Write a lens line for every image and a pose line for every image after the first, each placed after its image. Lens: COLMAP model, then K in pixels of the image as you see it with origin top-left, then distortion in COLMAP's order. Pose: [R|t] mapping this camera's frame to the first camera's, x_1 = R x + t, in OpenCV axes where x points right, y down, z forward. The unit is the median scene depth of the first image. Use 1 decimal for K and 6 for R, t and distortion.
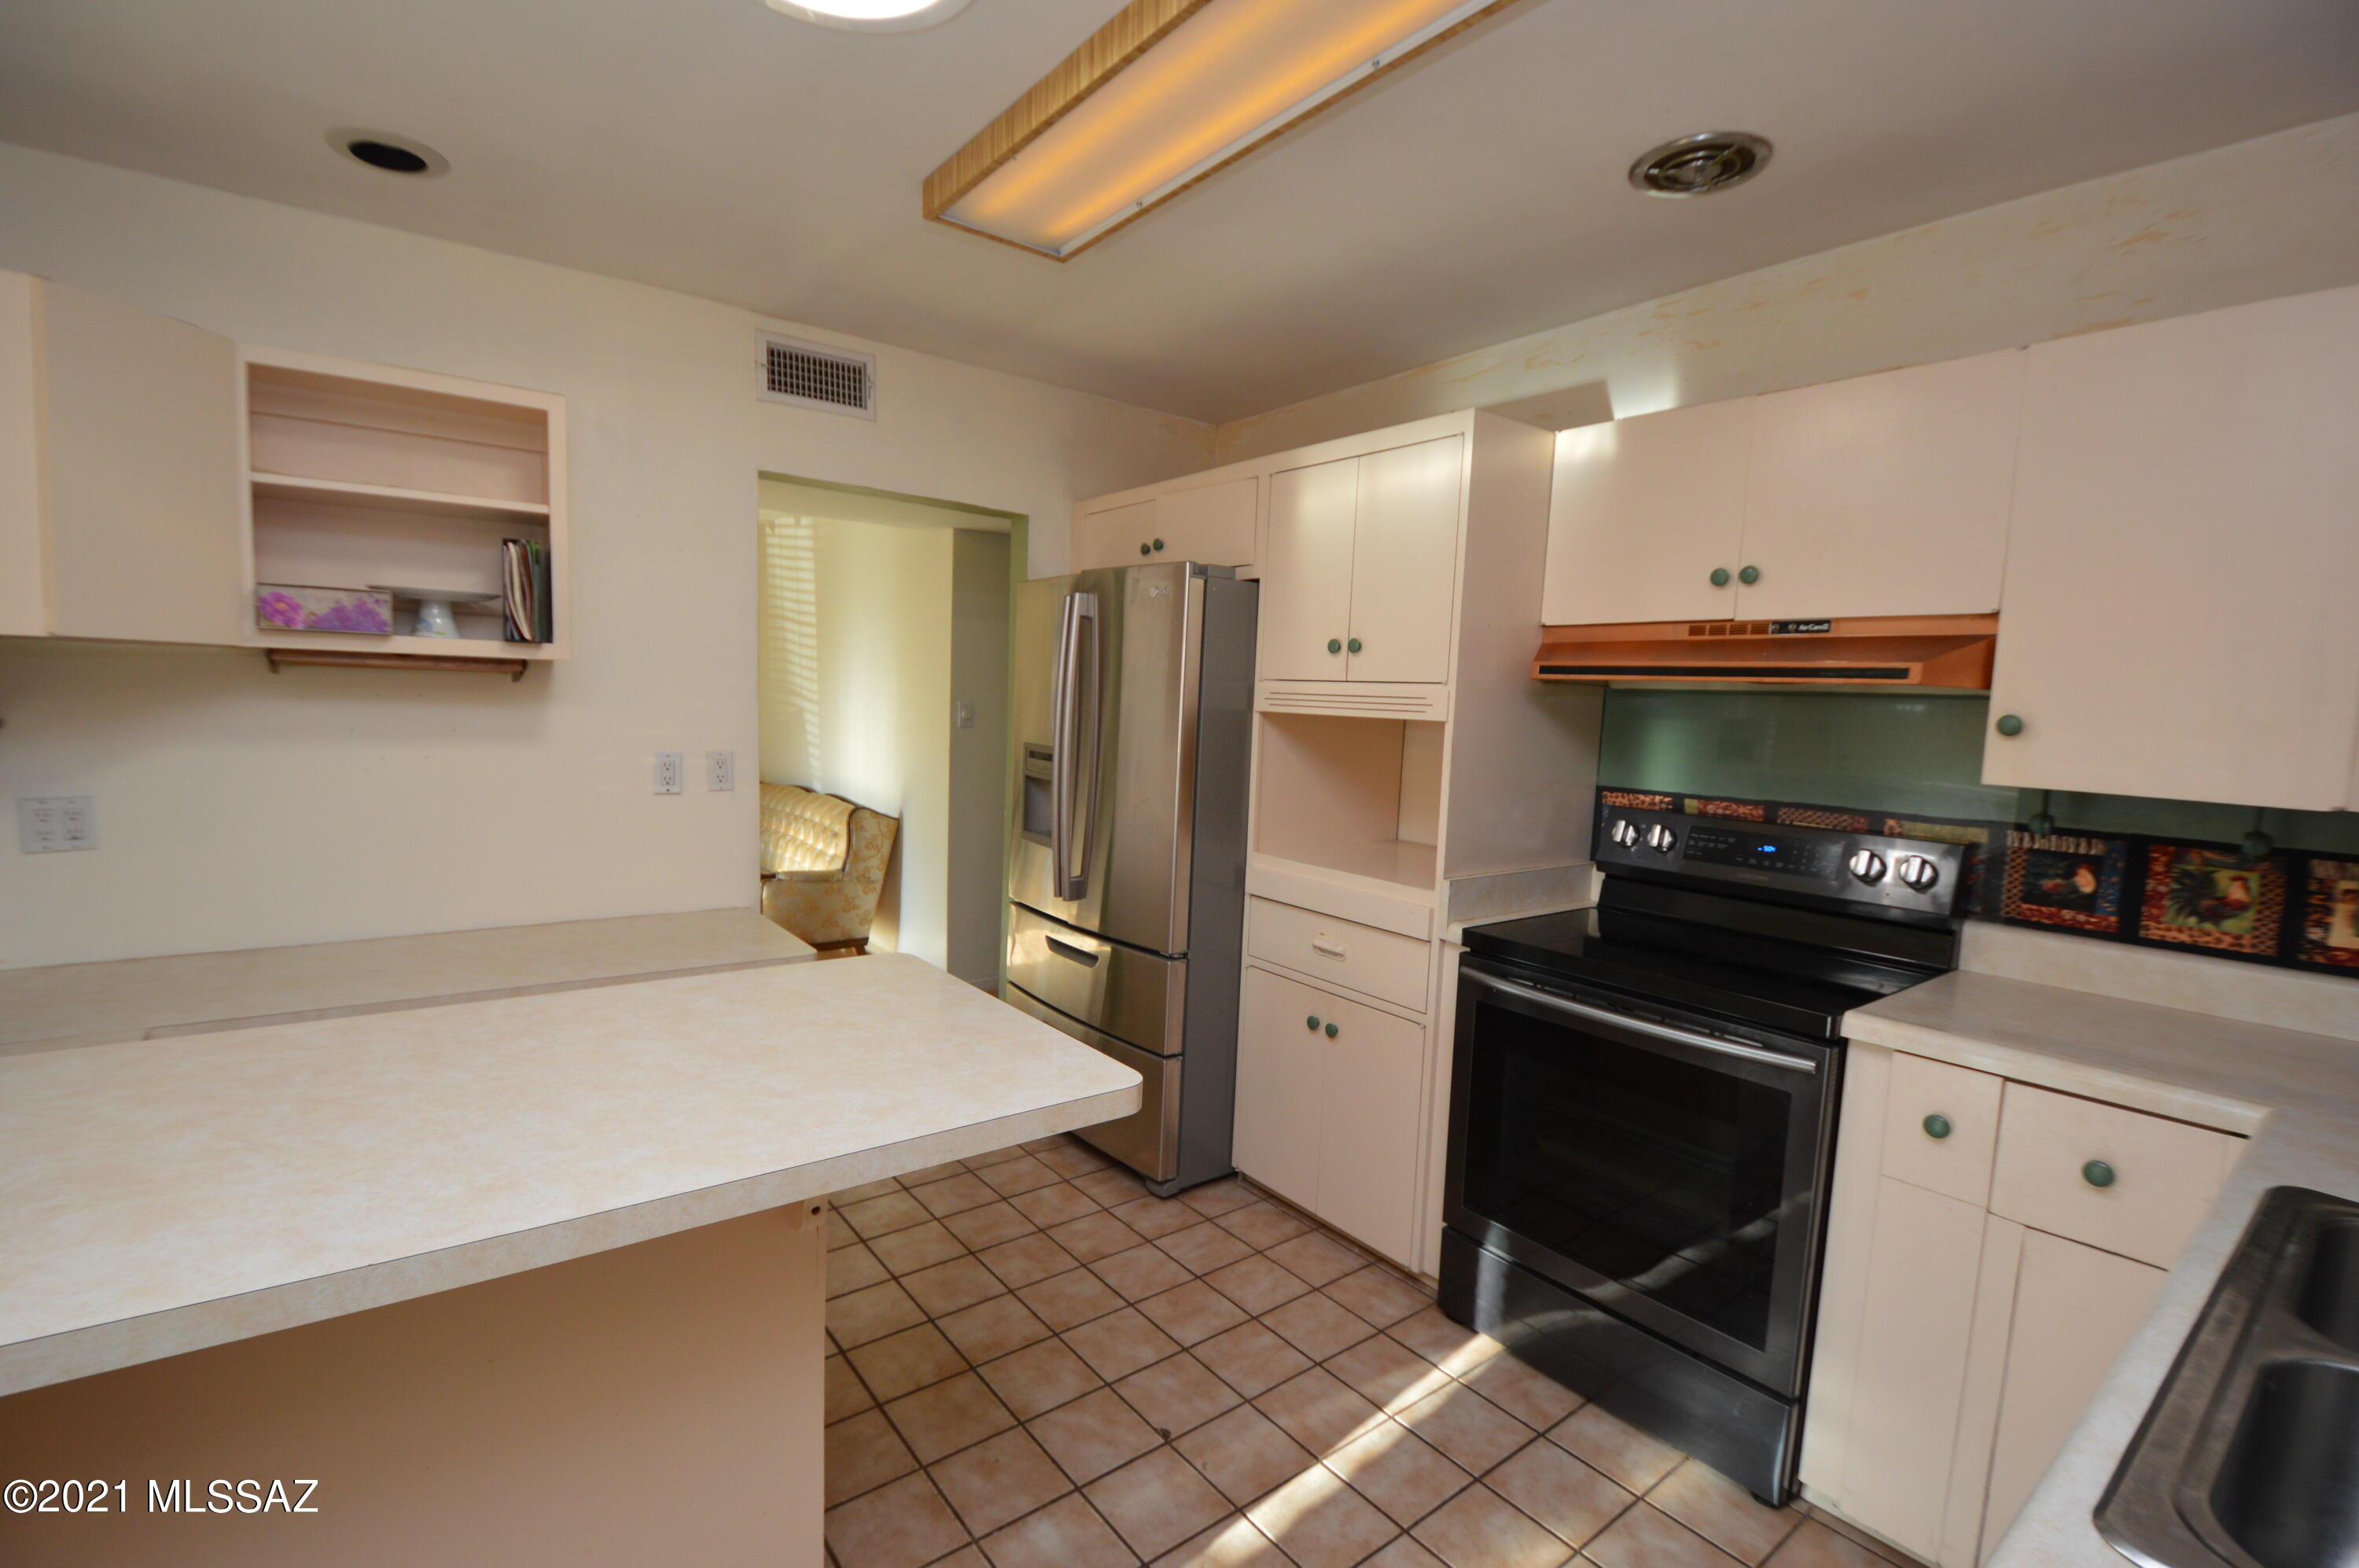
lens RADIAL K [[1038.3, 0, 1169.1], [0, 1038.3, 789.8], [0, 0, 1]] dist [-0.011016, -0.006521]
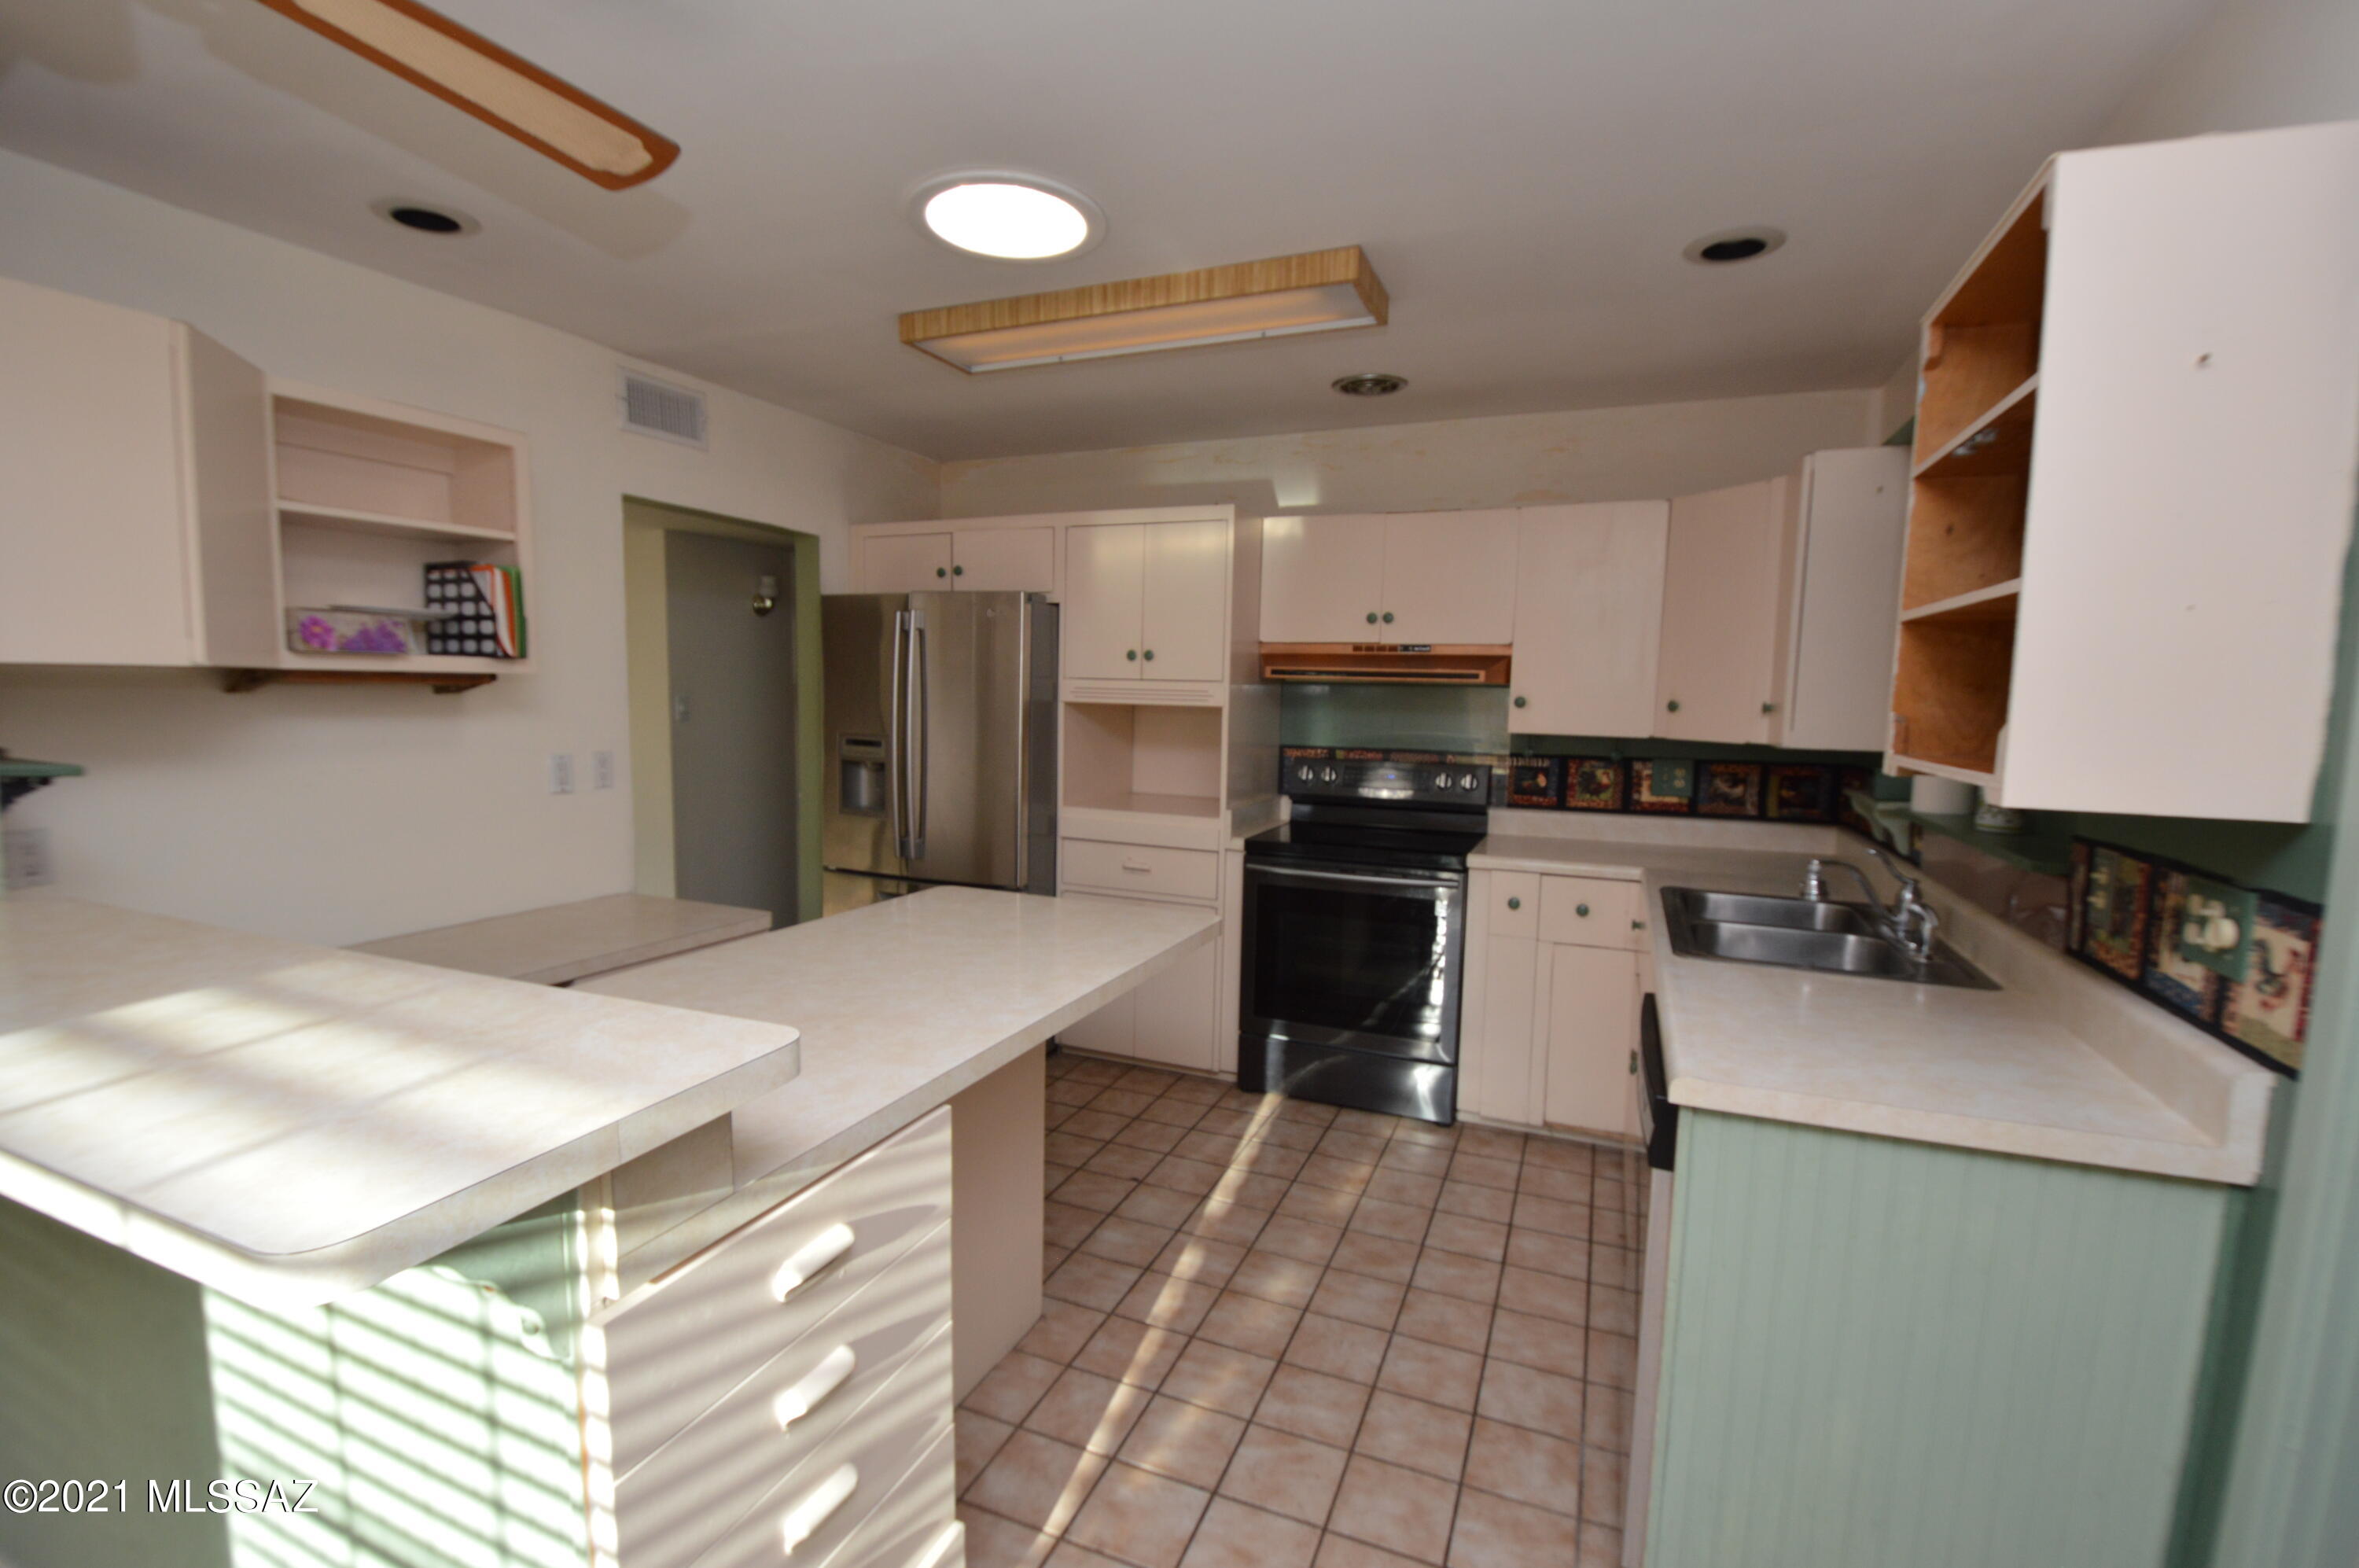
lens RADIAL K [[1038.3, 0, 1171.5], [0, 1038.3, 785.6], [0, 0, 1]] dist [-0.011016, -0.006521]
pose [[0.870678, -0.065184, 0.487515, -0.585816], [0.055815, 0.997871, 0.033740, -0.005977], [-0.488677, -0.002166, 0.872462, -0.319217]]
